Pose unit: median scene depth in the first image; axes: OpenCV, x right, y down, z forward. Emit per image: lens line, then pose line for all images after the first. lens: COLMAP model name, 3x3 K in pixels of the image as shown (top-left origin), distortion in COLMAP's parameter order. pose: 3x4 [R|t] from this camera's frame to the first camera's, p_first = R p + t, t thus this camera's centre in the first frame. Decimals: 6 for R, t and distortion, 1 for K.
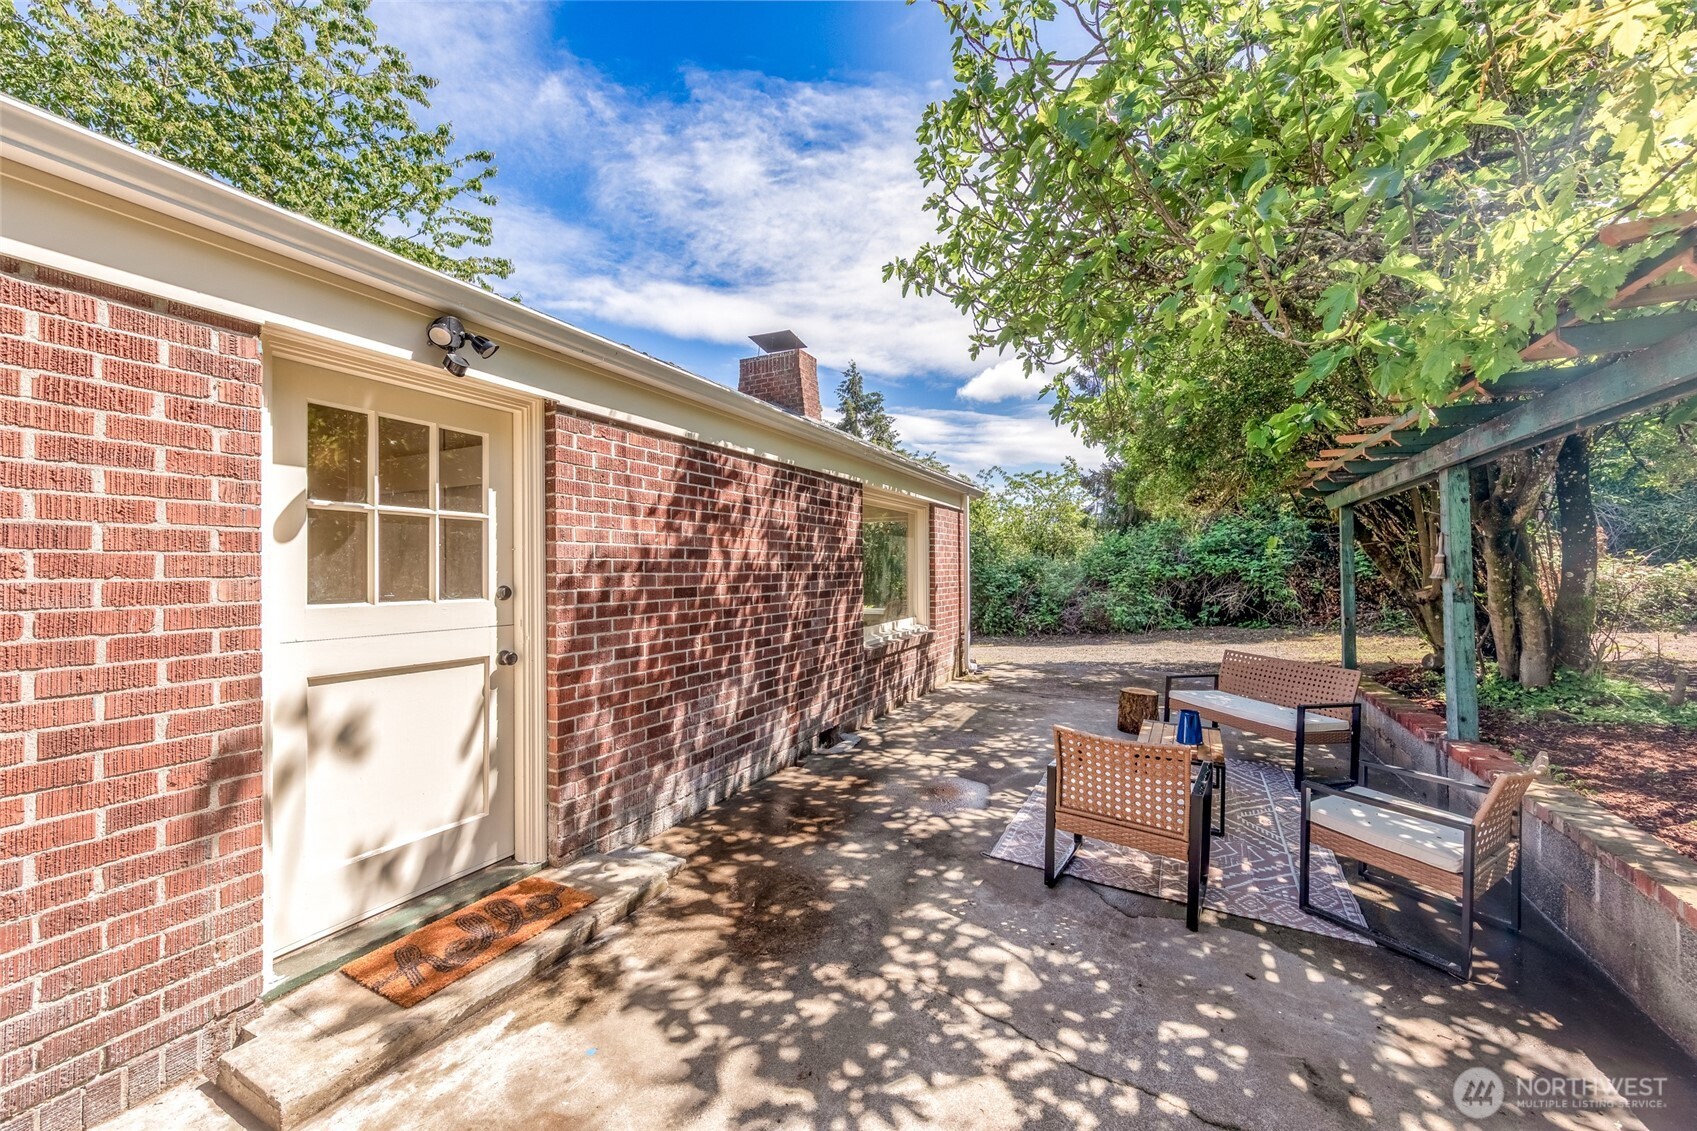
lens RADIAL K [[647.1, 0, 849.2], [0, 647.1, 572.6], [0, 0, 1]] dist [0.004062, 0.000281]
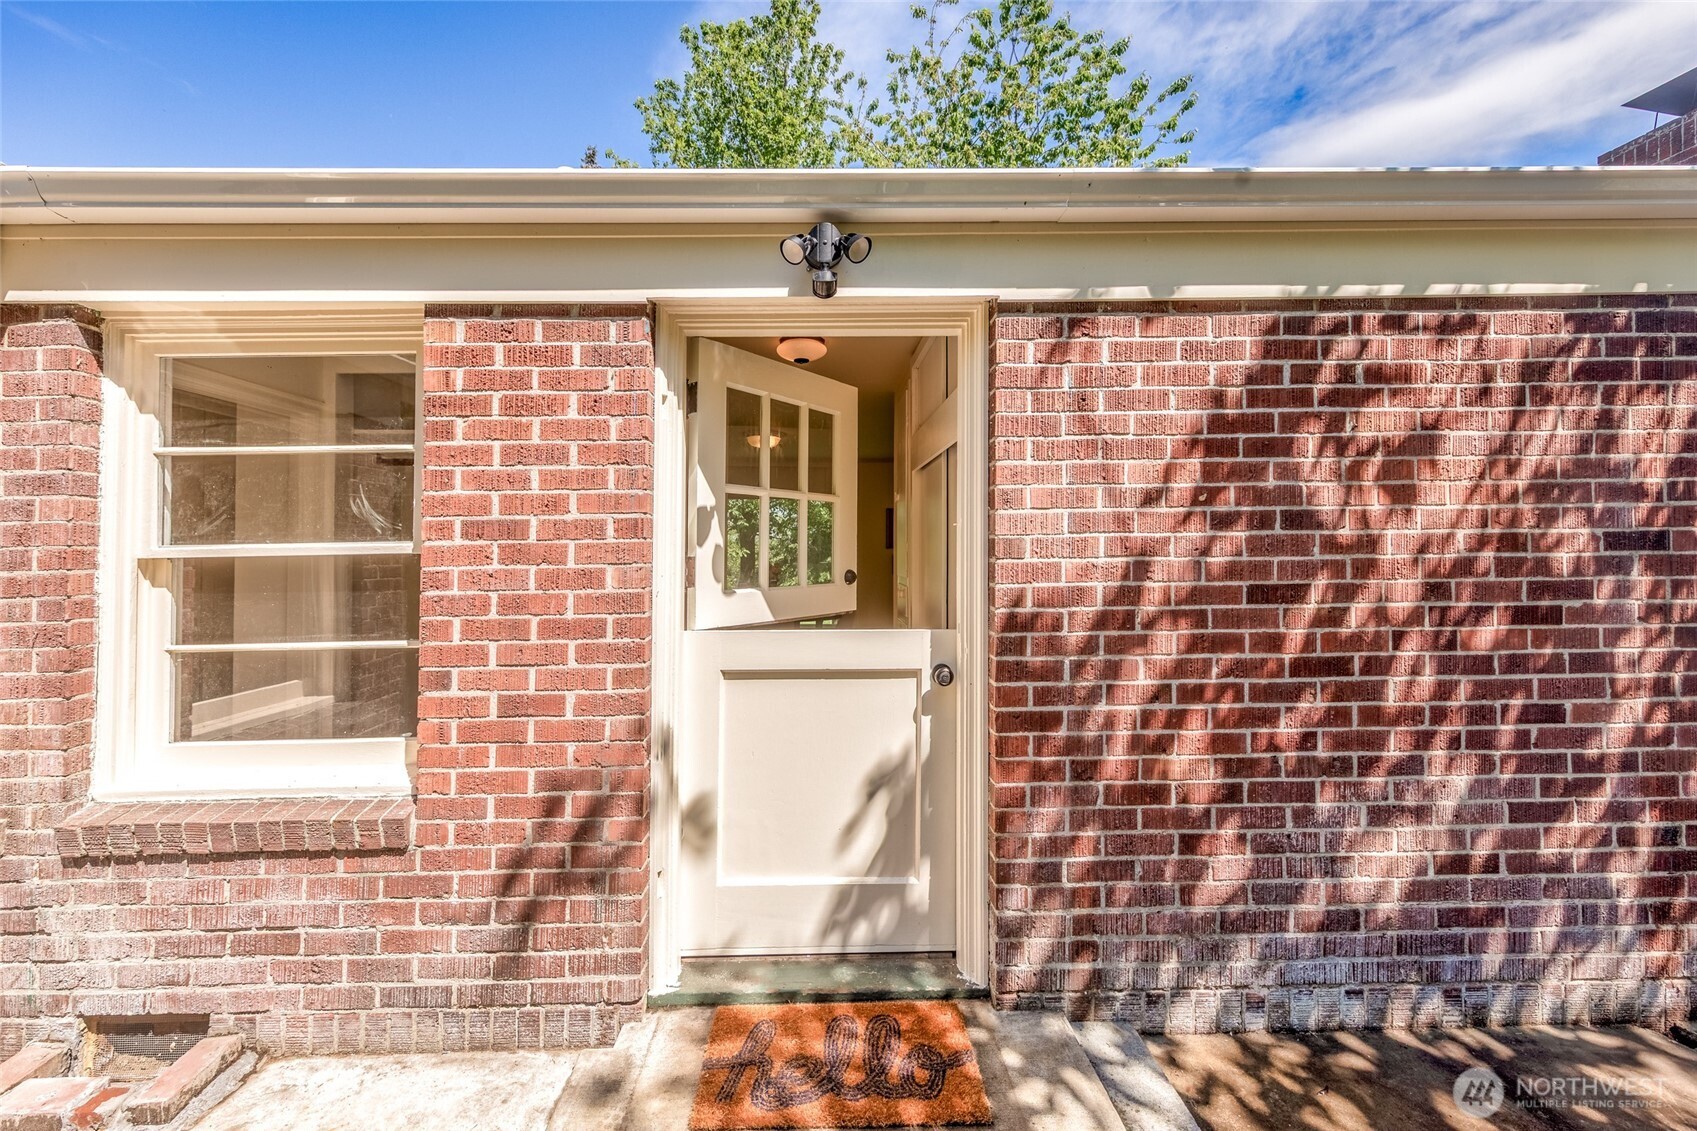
lens RADIAL K [[647.1, 0, 826.2], [0, 647.1, 543.4], [0, 0, 1]] dist [0.004062, 0.000281]
pose [[0.464892, -0.003859, -0.885359, 0.076968], [0.004801, 0.999987, -0.001837, -0.021632], [0.885354, -0.003397, 0.464905, 0.826774]]
